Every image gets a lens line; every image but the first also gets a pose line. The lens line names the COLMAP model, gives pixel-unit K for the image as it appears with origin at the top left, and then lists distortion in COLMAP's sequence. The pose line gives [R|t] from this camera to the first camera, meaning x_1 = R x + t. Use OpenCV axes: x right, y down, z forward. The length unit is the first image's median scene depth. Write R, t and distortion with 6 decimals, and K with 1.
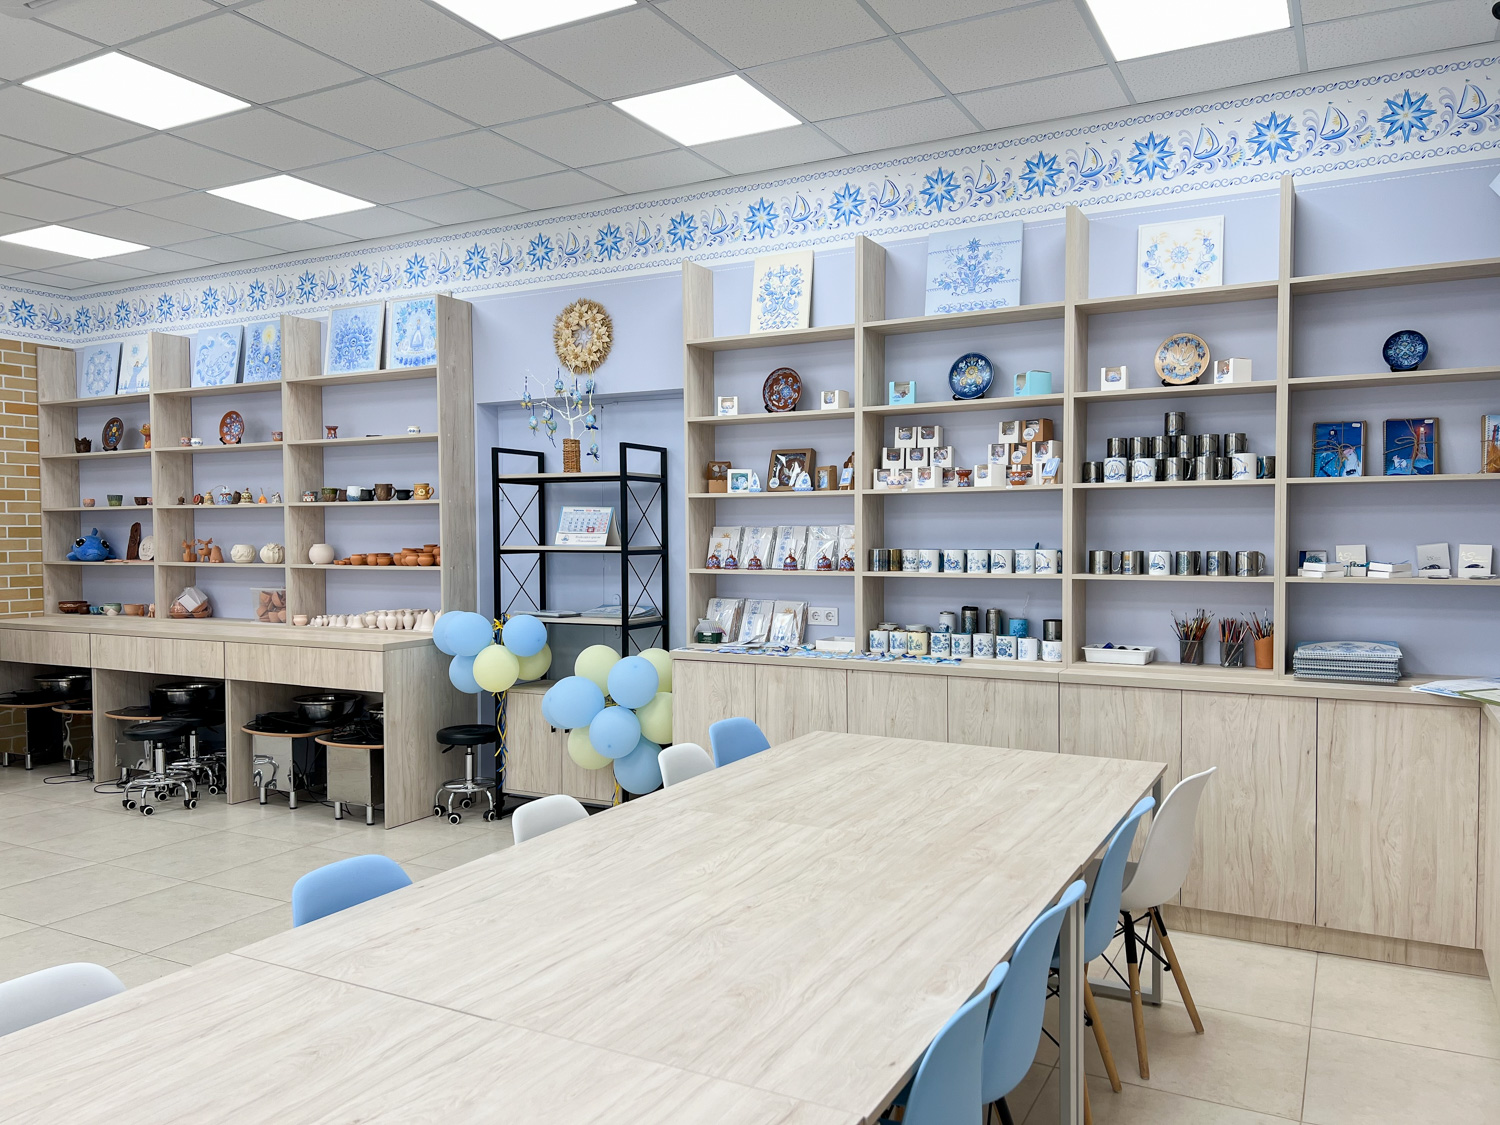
lens RADIAL K [[1129.9, 0, 754.9], [0, 1129.9, 574.4], [0, 0, 1]] dist [0.043062, -0.043227]
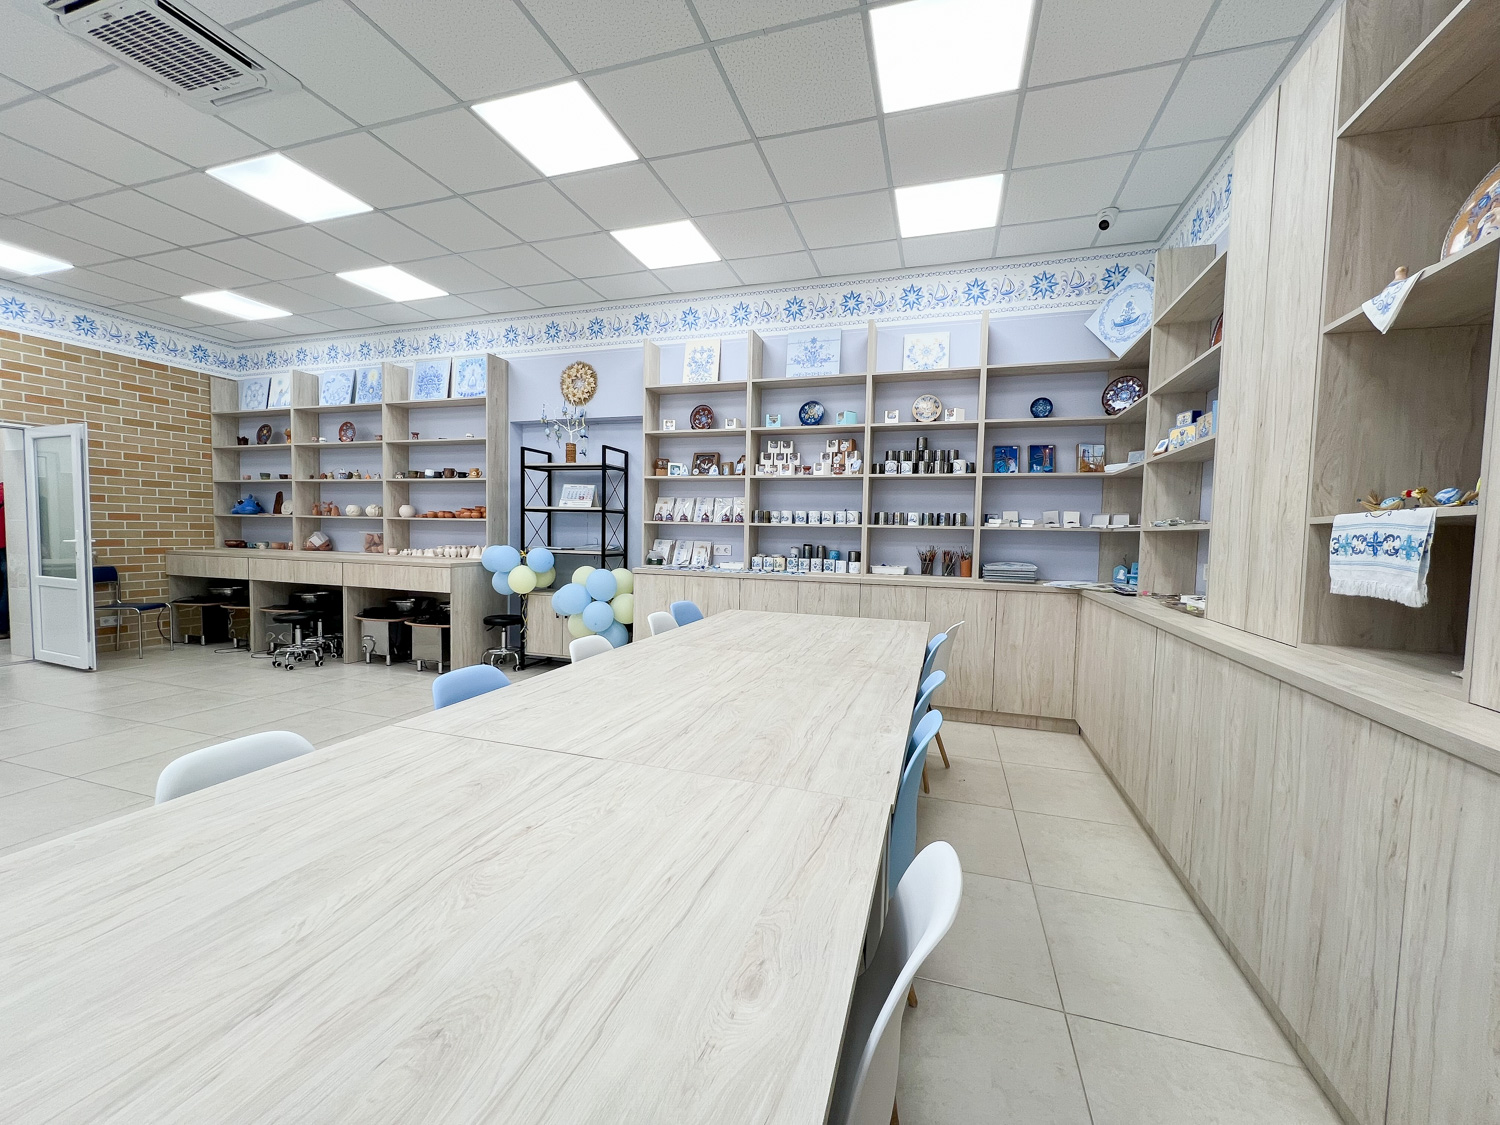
lens RADIAL K [[602.7, 0, 752.4], [0, 602.7, 564.3], [0, 0, 1]] dist [-0.007218, 0.001075]
pose [[0.983224, 0.015487, 0.181745, -0.067843], [-0.018590, 0.999709, 0.015379, 0.047886], [-0.181454, -0.018499, 0.983225, 0.082881]]
